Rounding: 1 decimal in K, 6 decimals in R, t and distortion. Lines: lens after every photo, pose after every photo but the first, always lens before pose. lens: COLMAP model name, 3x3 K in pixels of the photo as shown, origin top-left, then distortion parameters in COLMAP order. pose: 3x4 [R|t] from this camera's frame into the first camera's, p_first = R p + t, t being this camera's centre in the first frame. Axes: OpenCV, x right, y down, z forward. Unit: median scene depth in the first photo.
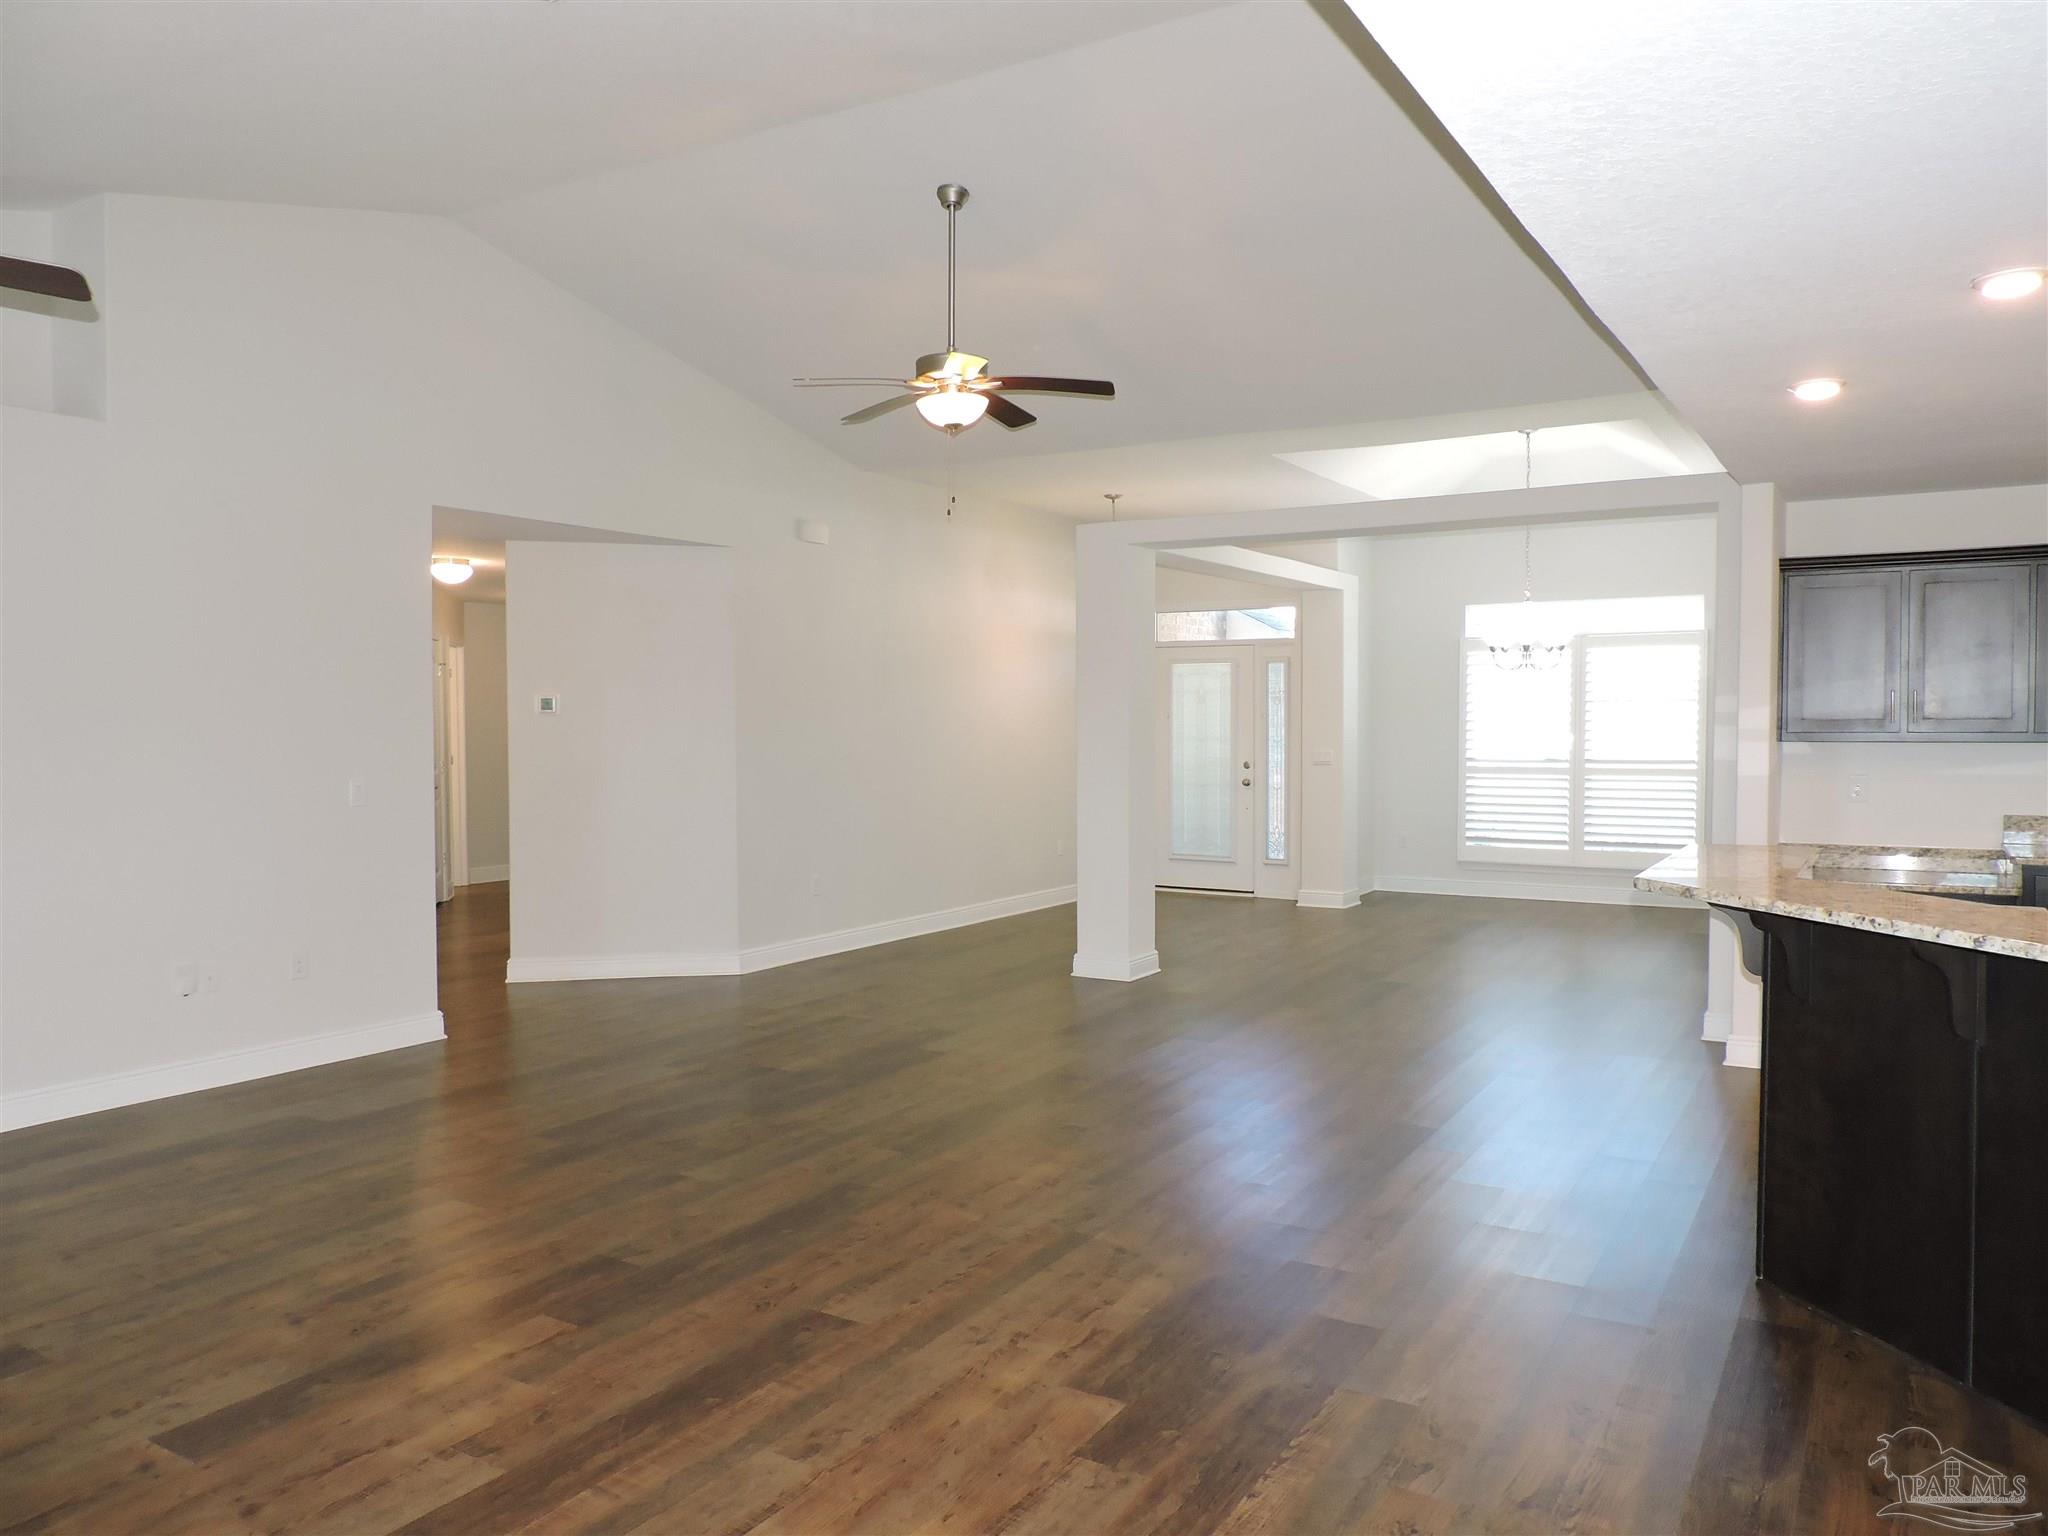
lens RADIAL K [[1446.5, 0, 1047.9], [0, 1446.5, 768.6], [0, 0, 1]] dist [-0.022403, 0.006613]
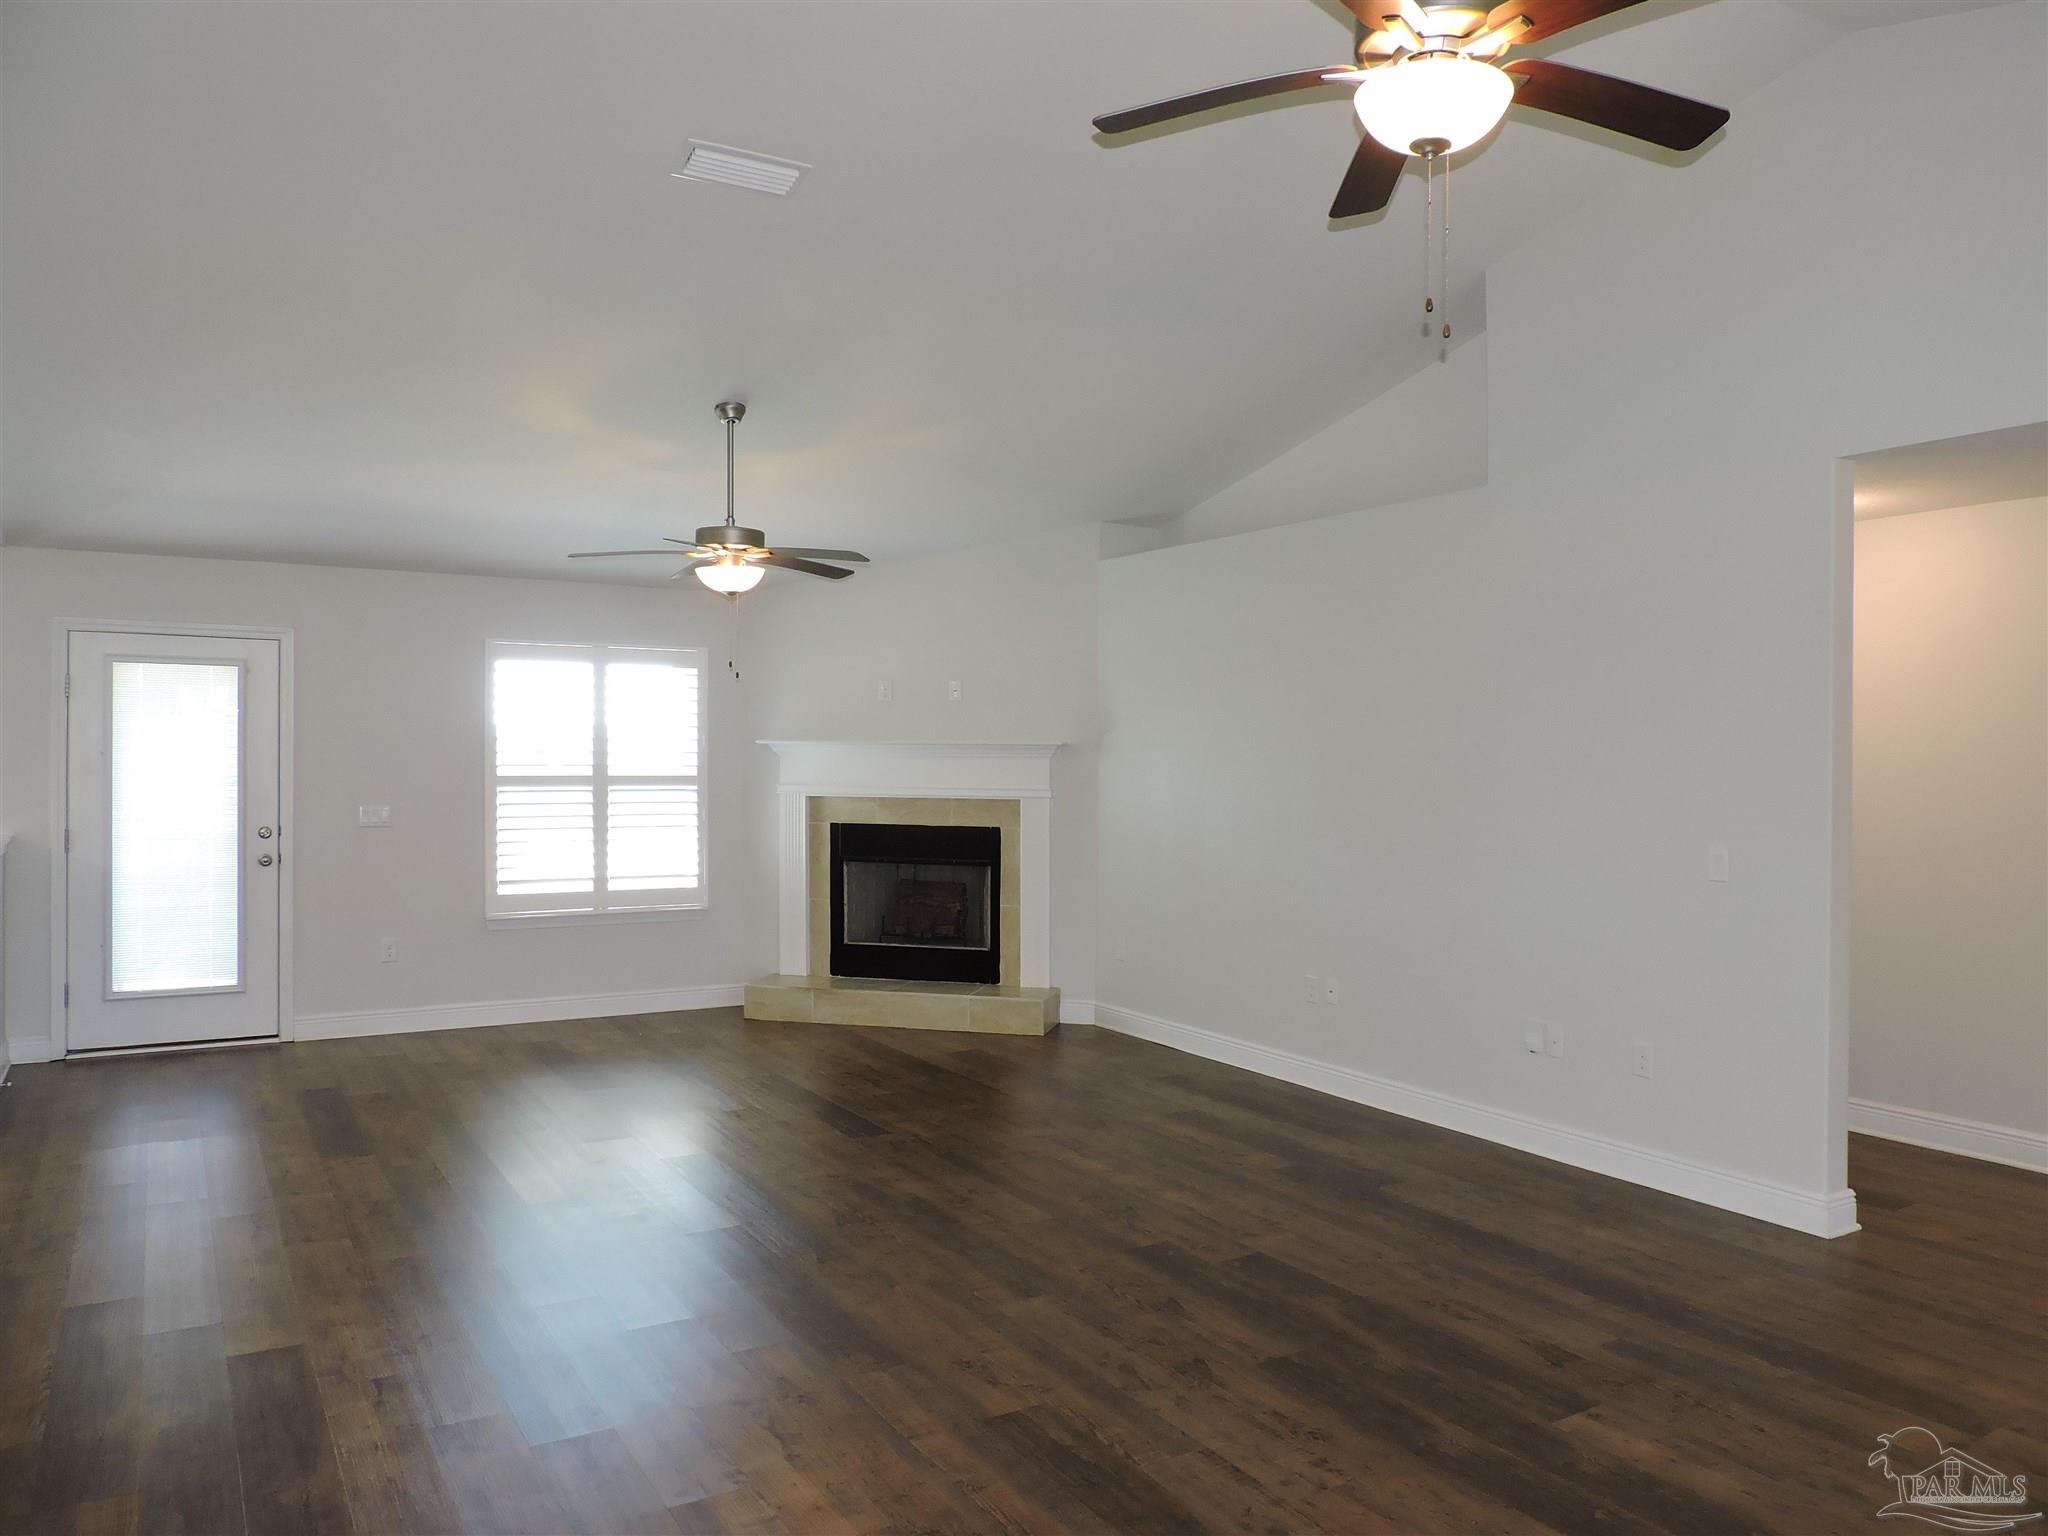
lens RADIAL K [[1446.5, 0, 1018.5], [0, 1446.5, 770.1], [0, 0, 1]] dist [-0.022403, 0.006613]
pose [[-0.479753, 0.004994, -0.877389, 0.604487], [-0.029166, 0.999340, 0.021636, -0.059633], [0.876919, 0.035970, -0.479291, 1.674615]]
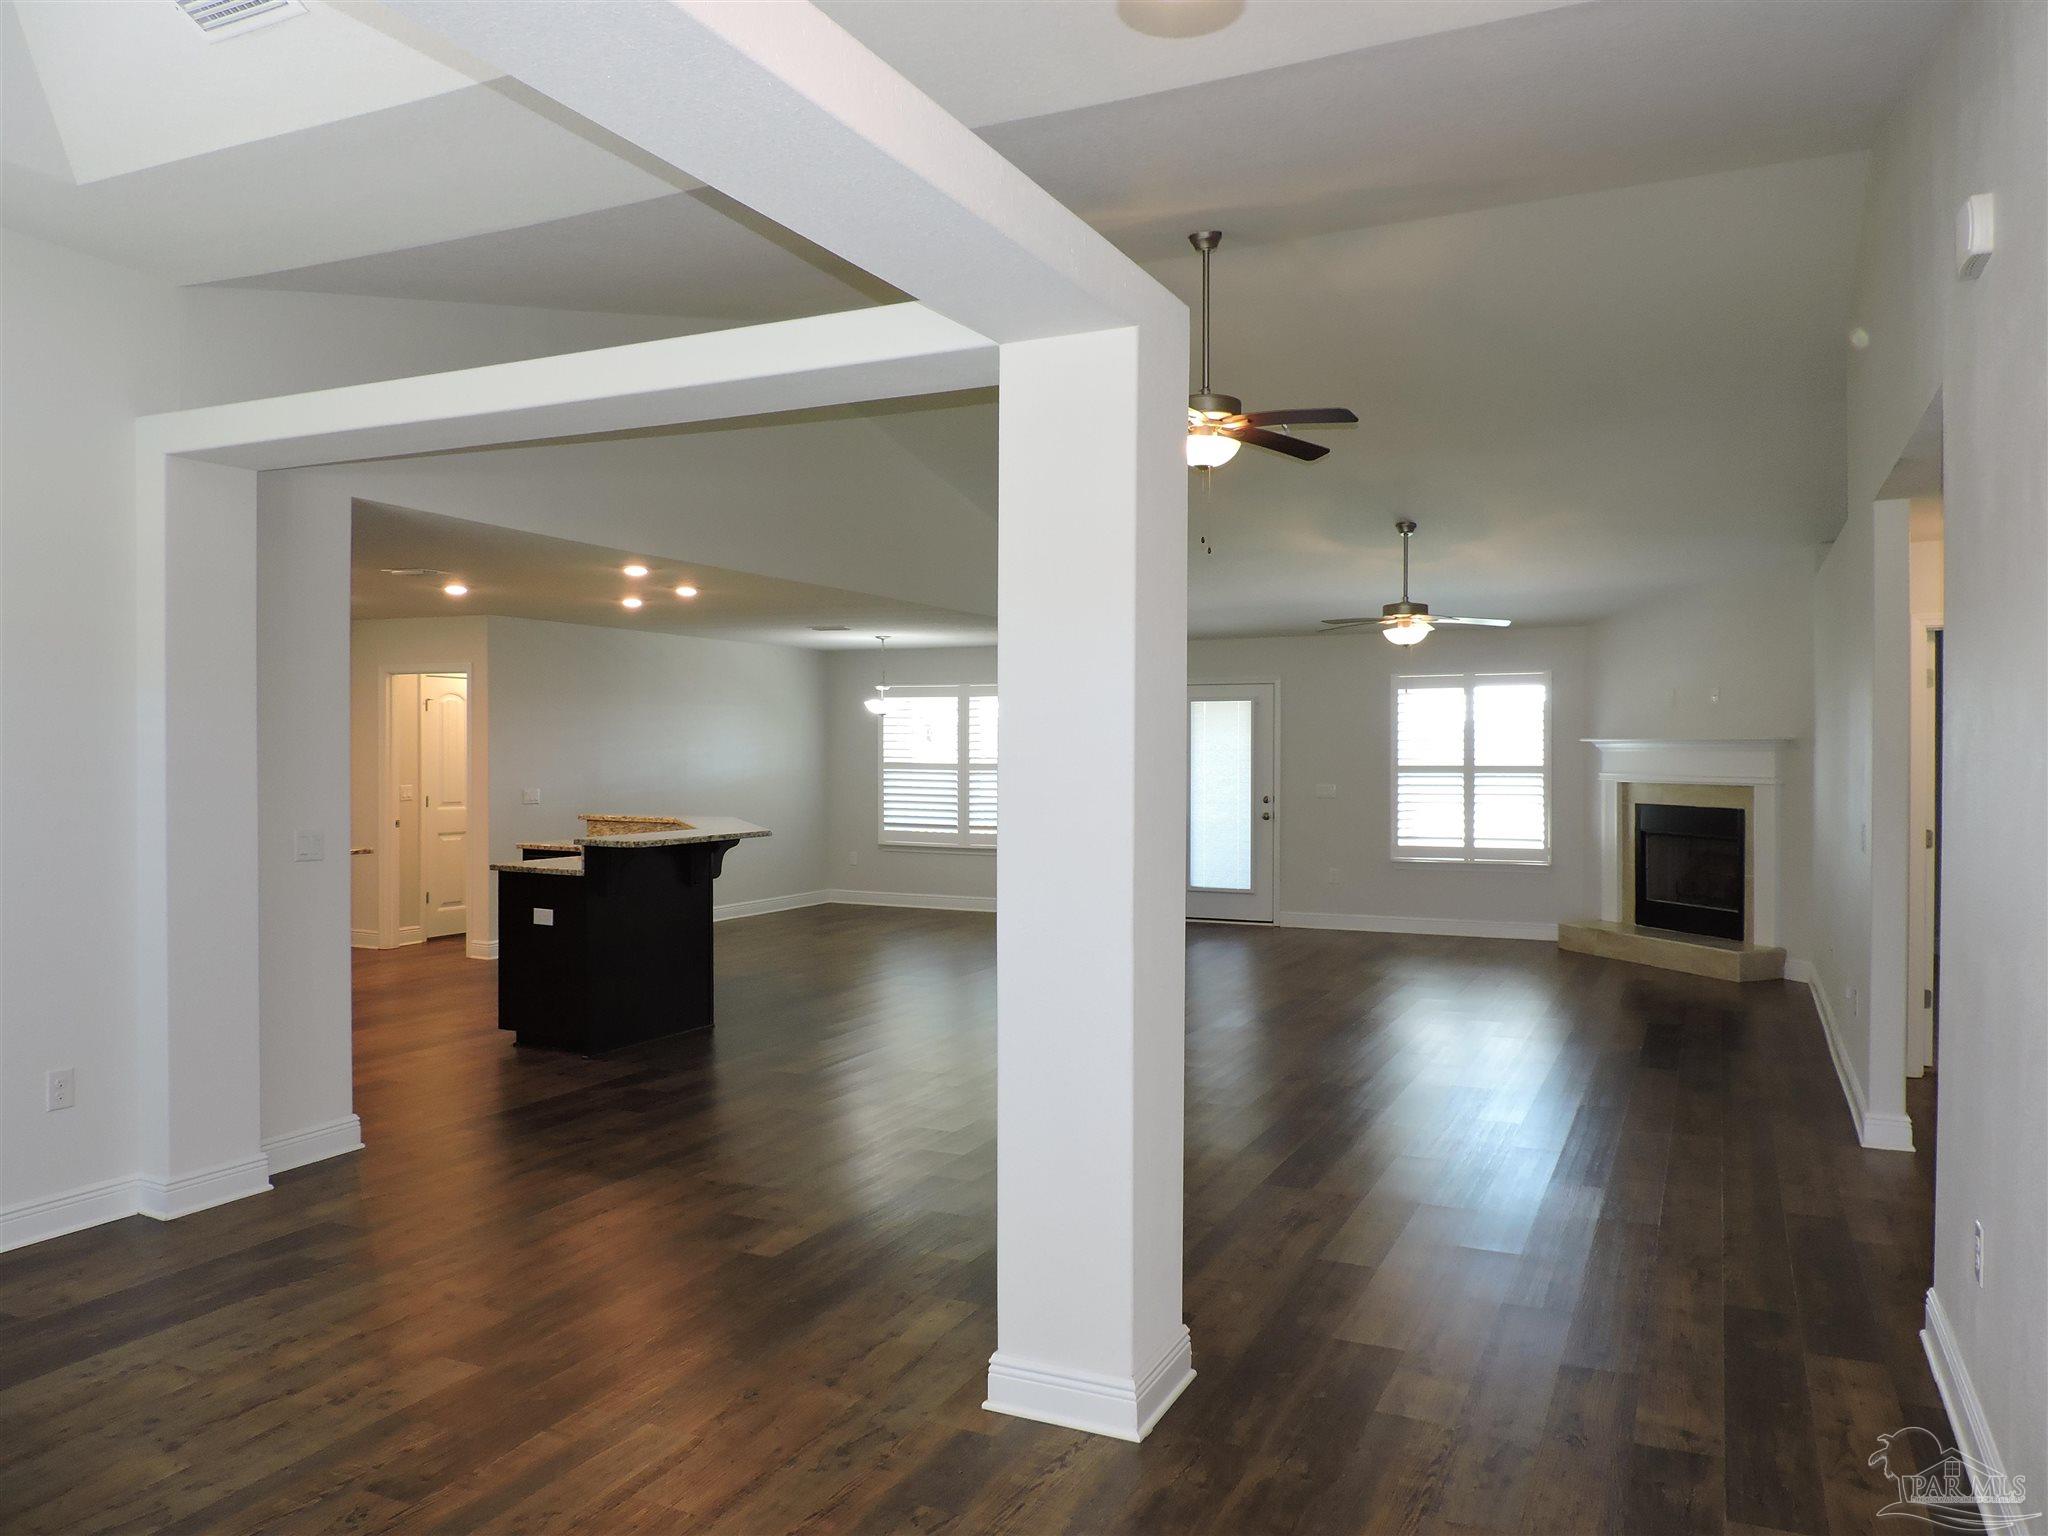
lens RADIAL K [[1446.5, 0, 1034.2], [0, 1446.5, 781.1], [0, 0, 1]] dist [-0.022403, 0.006613]
pose [[-0.995340, 0.001372, -0.096419, 0.230417], [-0.002757, 0.999085, 0.042678, -0.081166], [0.096389, 0.042745, -0.994425, 3.000579]]
